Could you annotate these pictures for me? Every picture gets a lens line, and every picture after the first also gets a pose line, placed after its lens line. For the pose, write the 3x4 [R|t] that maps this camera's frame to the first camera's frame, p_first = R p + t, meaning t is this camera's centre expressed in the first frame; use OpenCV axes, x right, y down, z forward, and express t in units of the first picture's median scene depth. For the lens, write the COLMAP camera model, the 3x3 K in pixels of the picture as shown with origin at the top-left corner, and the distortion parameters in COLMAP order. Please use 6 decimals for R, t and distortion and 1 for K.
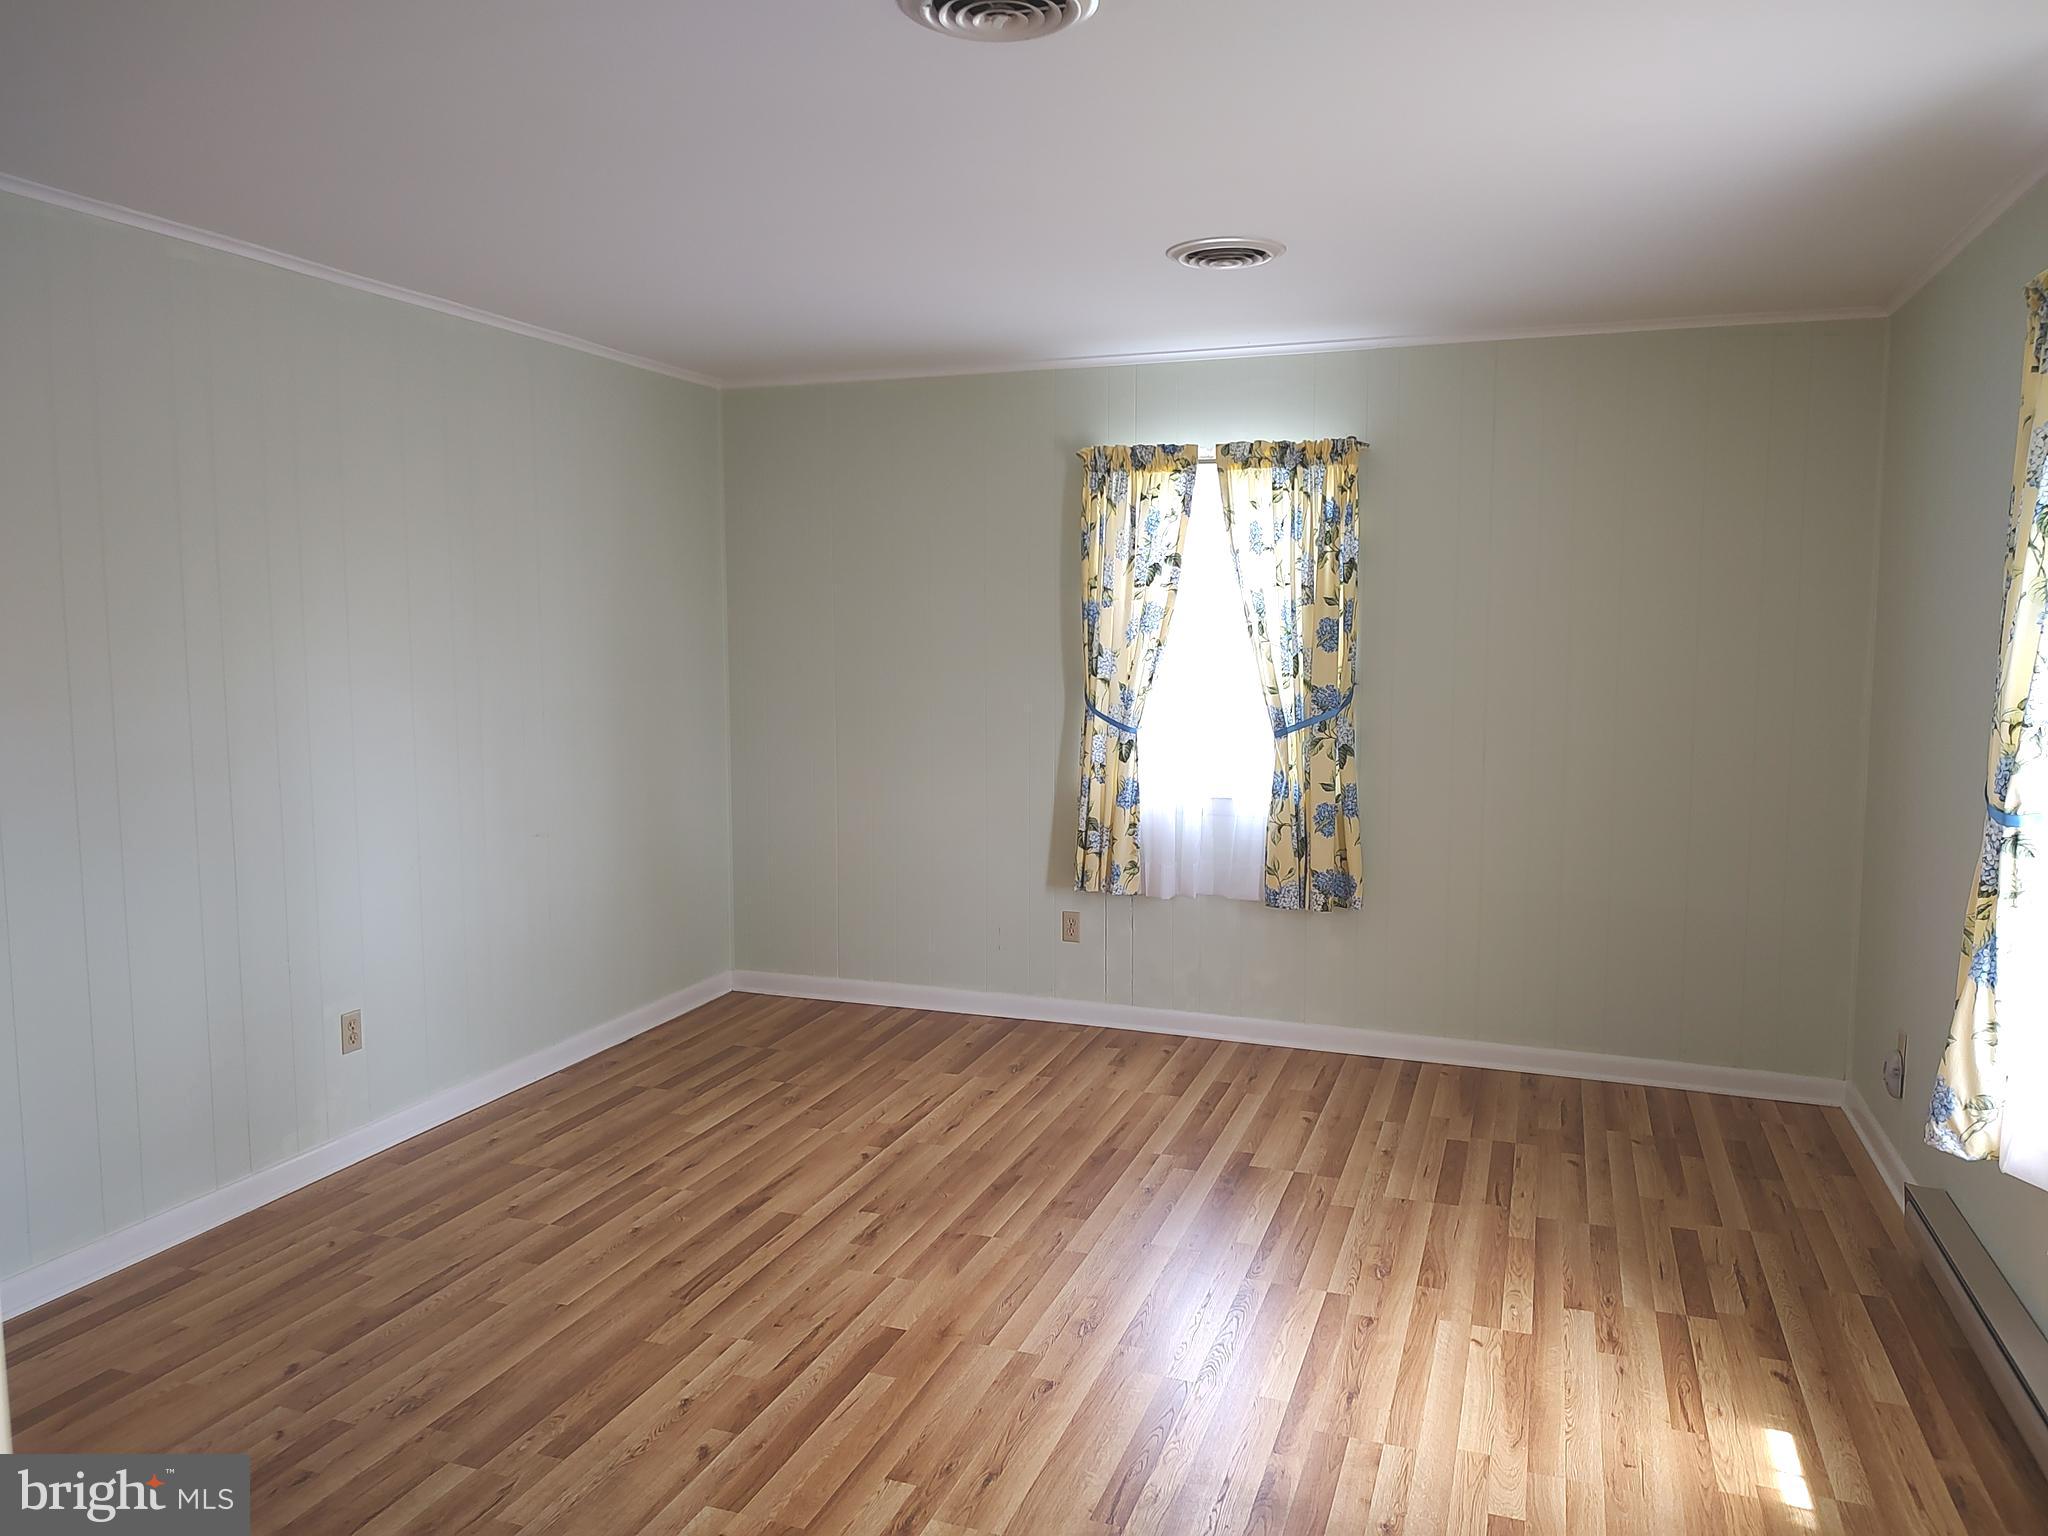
lens RADIAL K [[1453.3, 0, 1024.0], [0, 1453.3, 768.0], [0, 0, 1]] dist [0.038068, -0.048560]
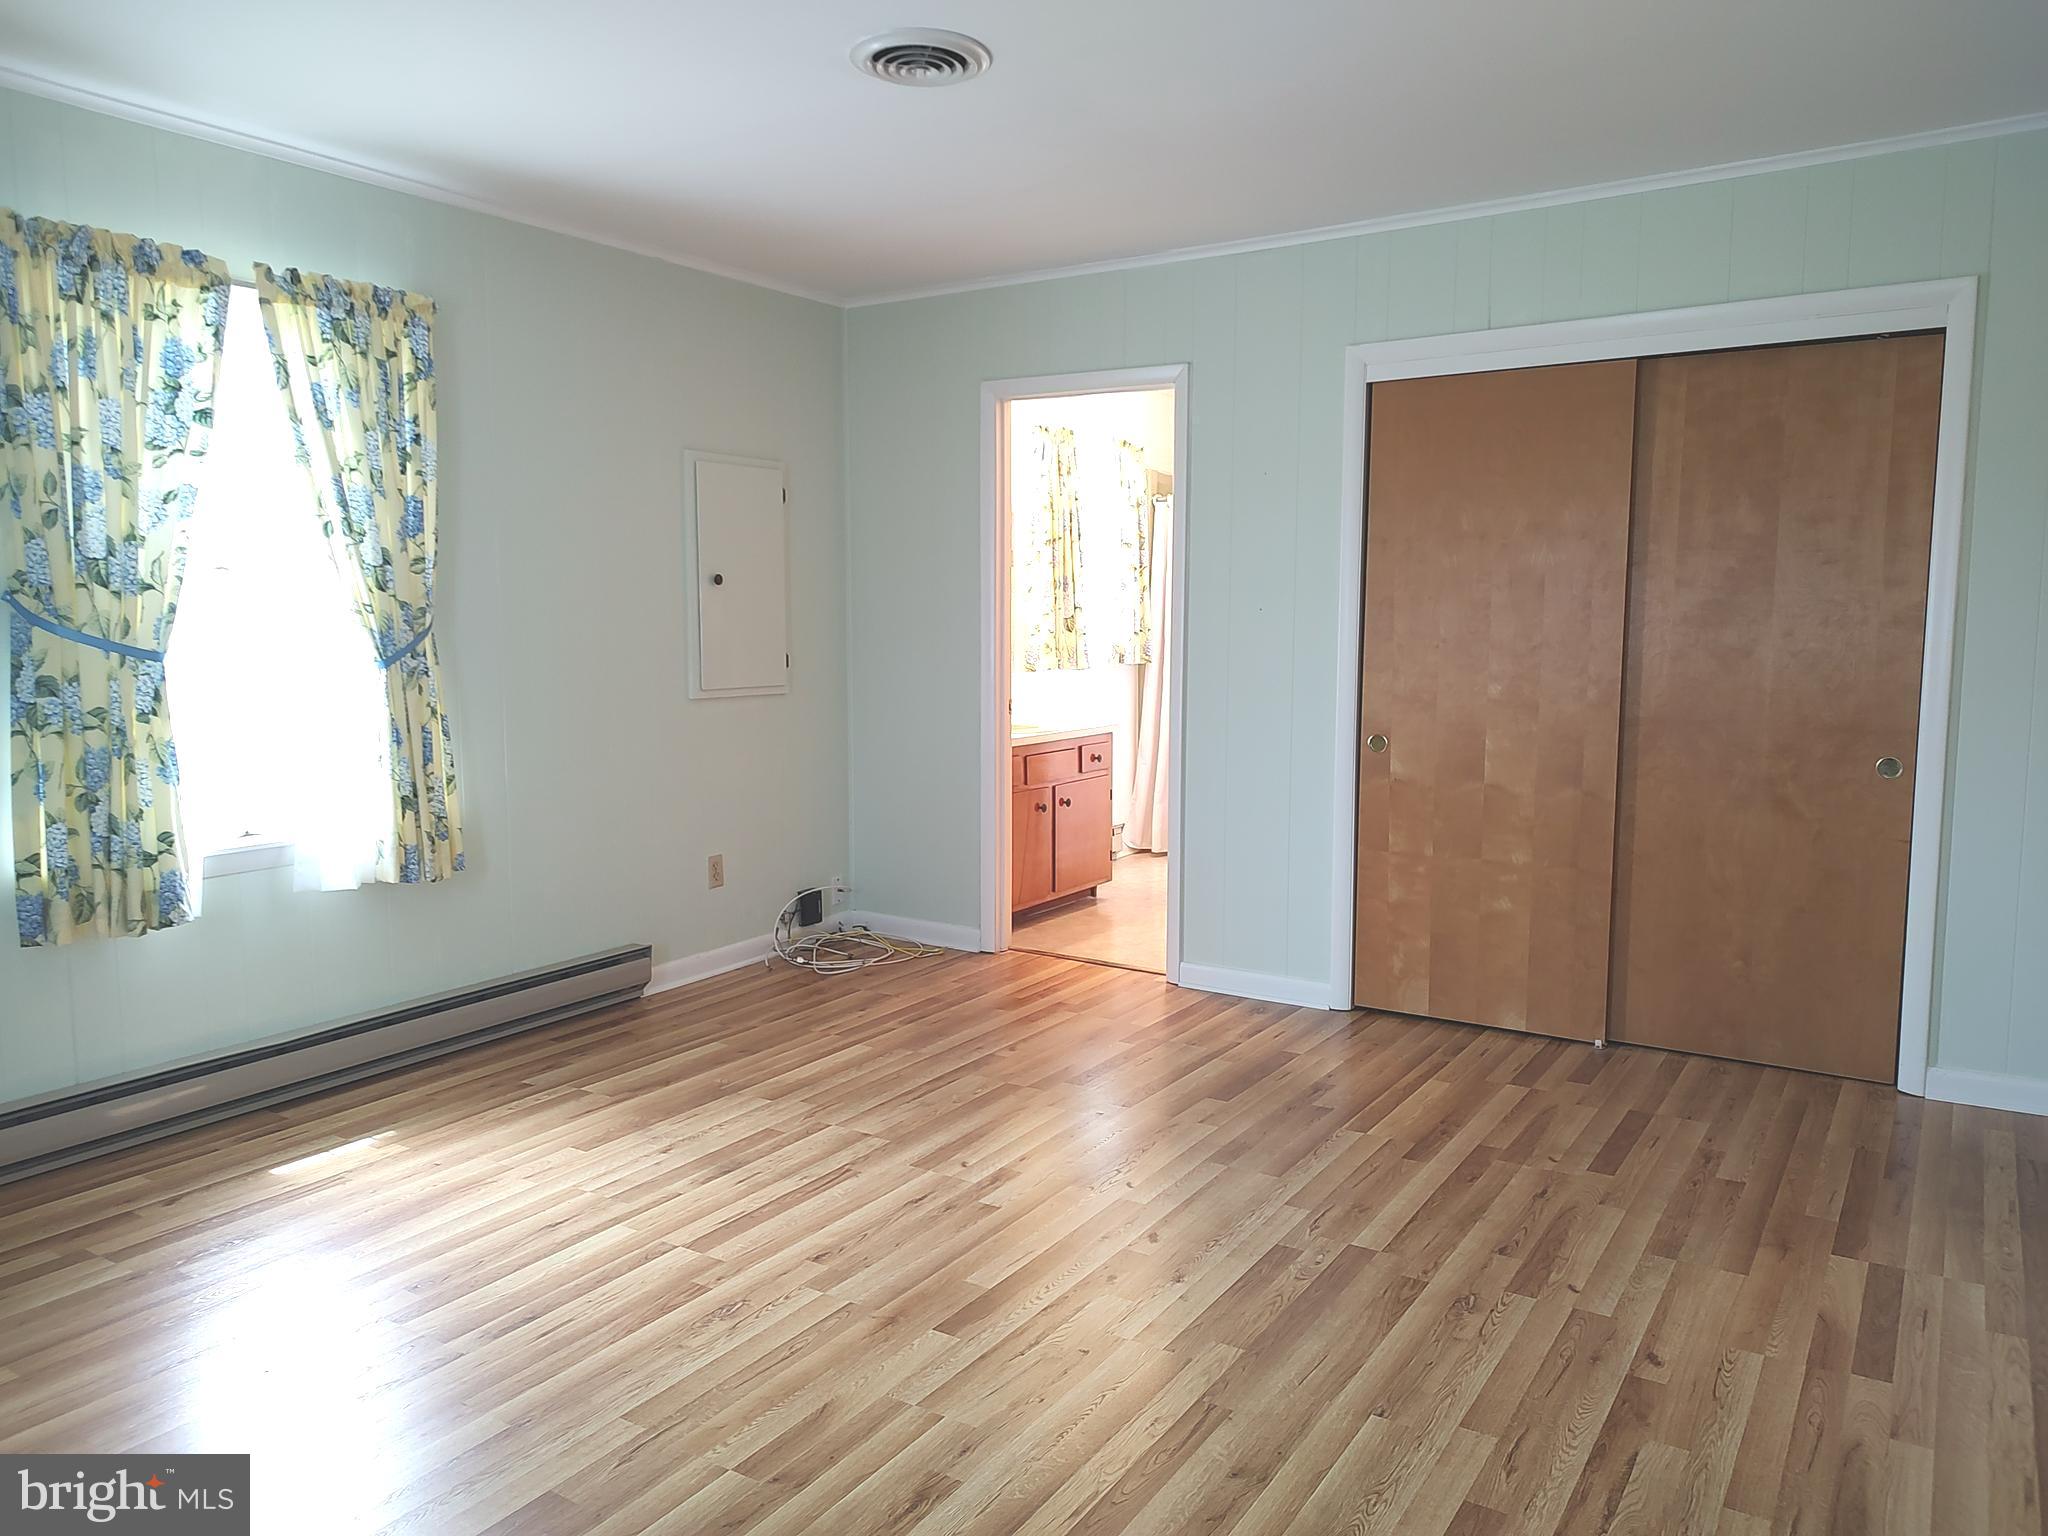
lens RADIAL K [[1447.9, 0, 1023.1], [0, 1447.9, 761.6], [0, 0, 1]] dist [0.042121, -0.047707]
pose [[-0.974650, -0.022366, 0.222613, -0.197443], [0.023311, 0.979424, 0.200463, -0.062147], [-0.222517, 0.200570, -0.954074, 1.098074]]
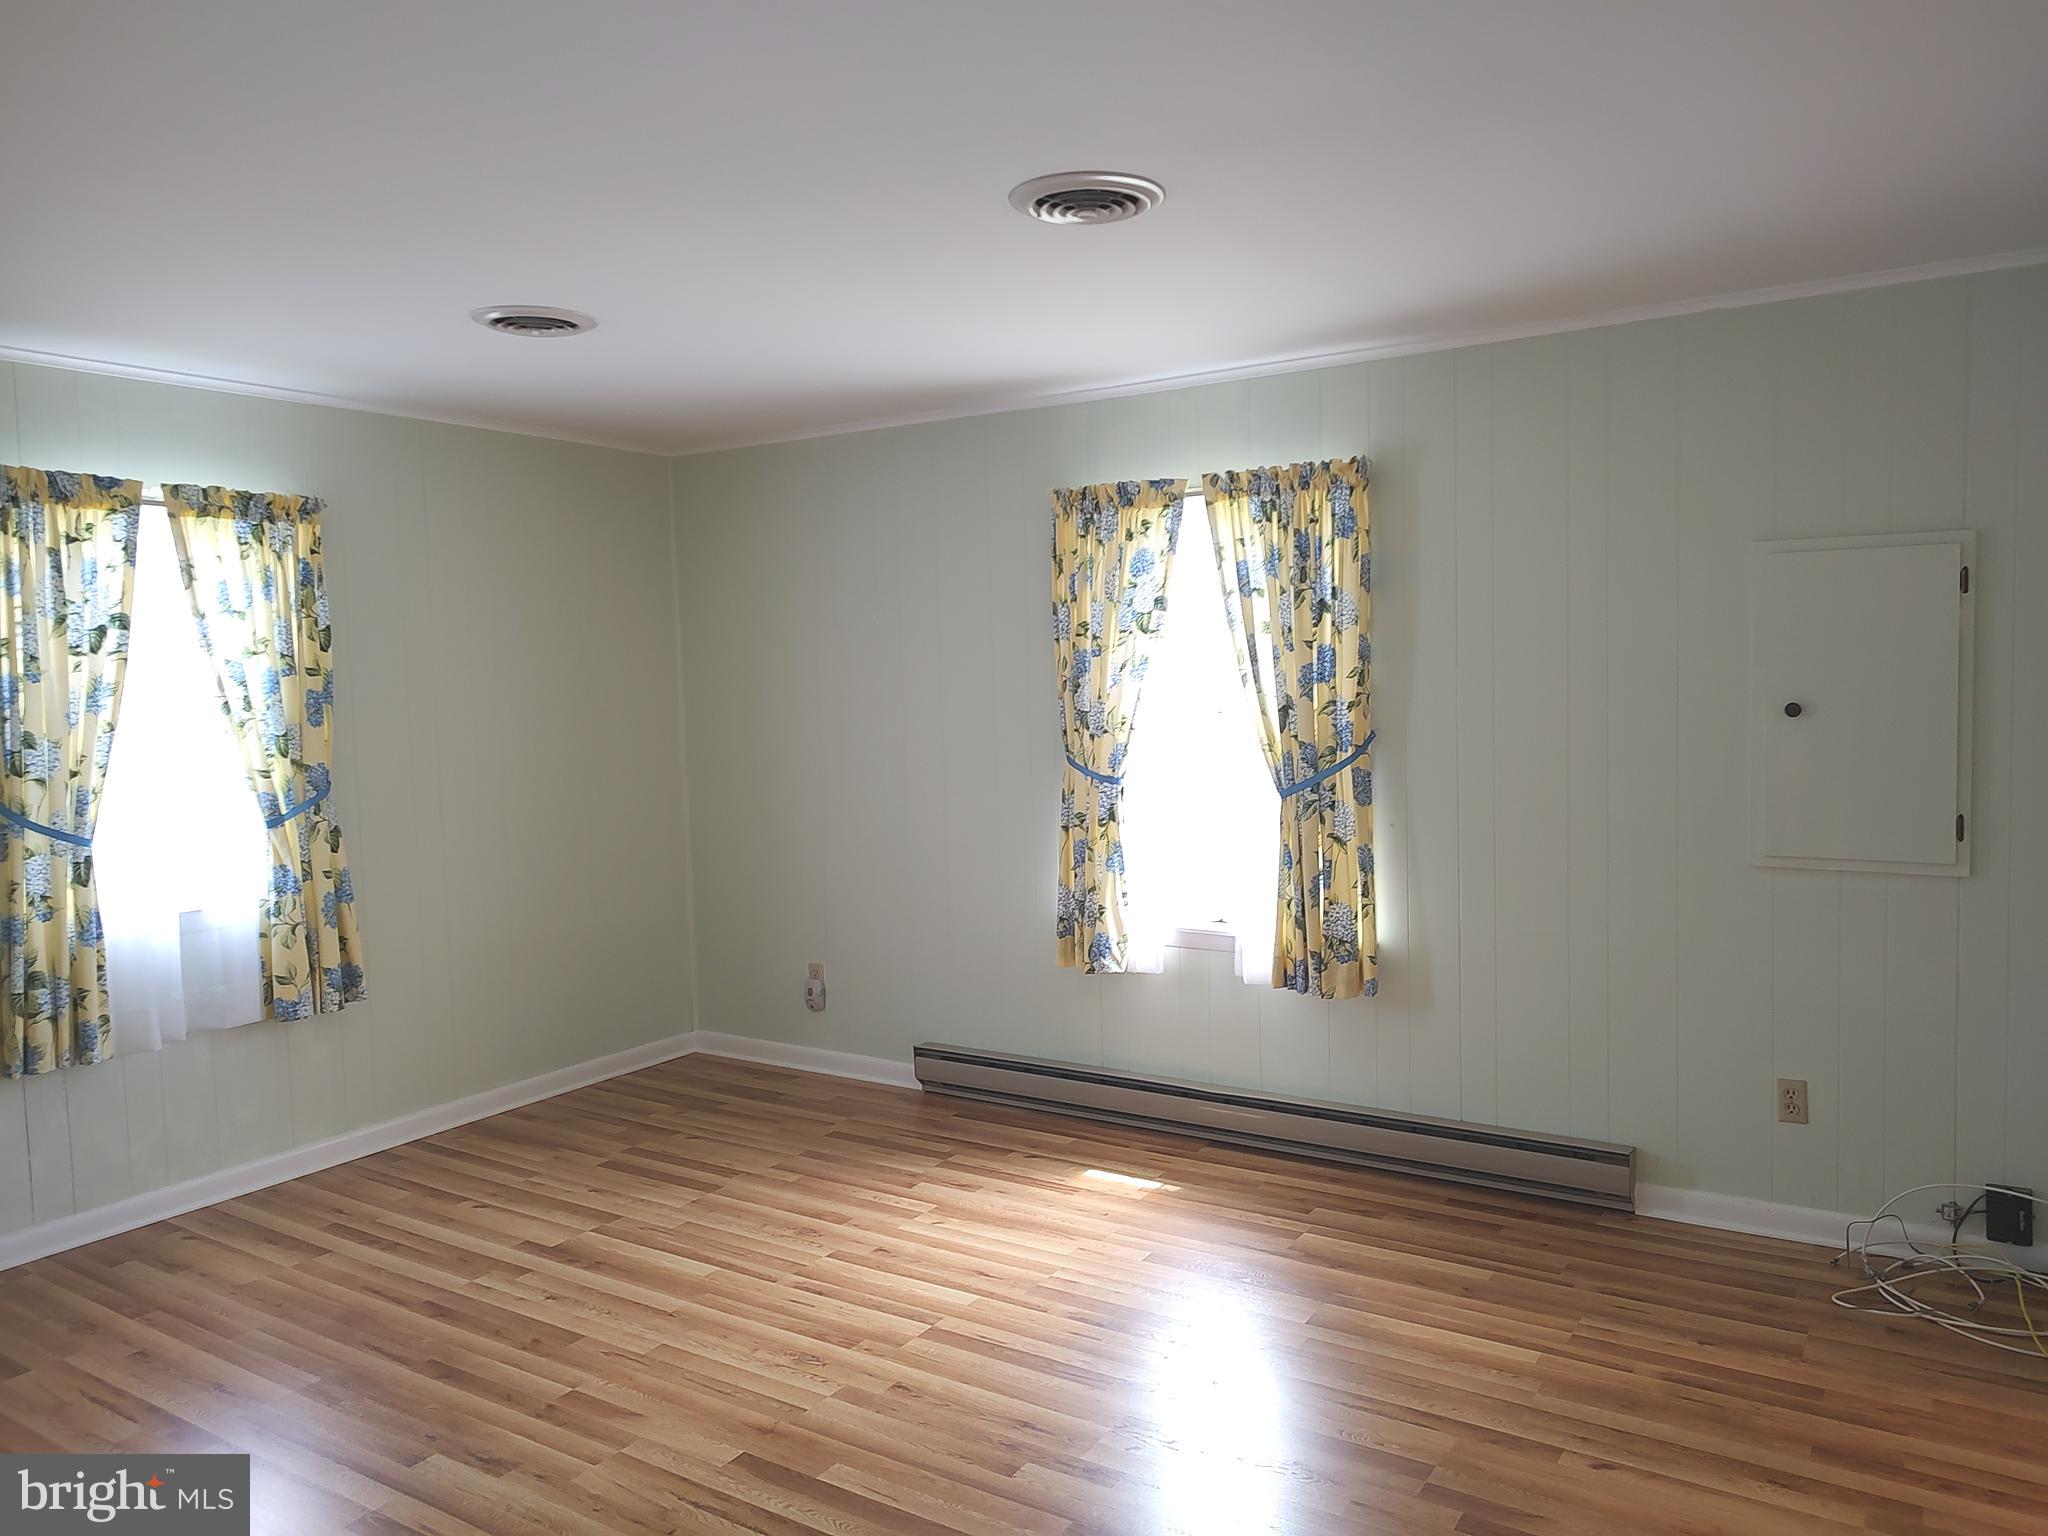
lens RADIAL K [[1447.9, 0, 1023.1], [0, 1447.9, 761.6], [0, 0, 1]] dist [0.042121, -0.047707]
pose [[0.222855, -0.069465, 0.972374, -0.582014], [0.123633, 0.991418, 0.042491, -0.042266], [-0.966980, 0.110749, 0.229530, 0.363982]]
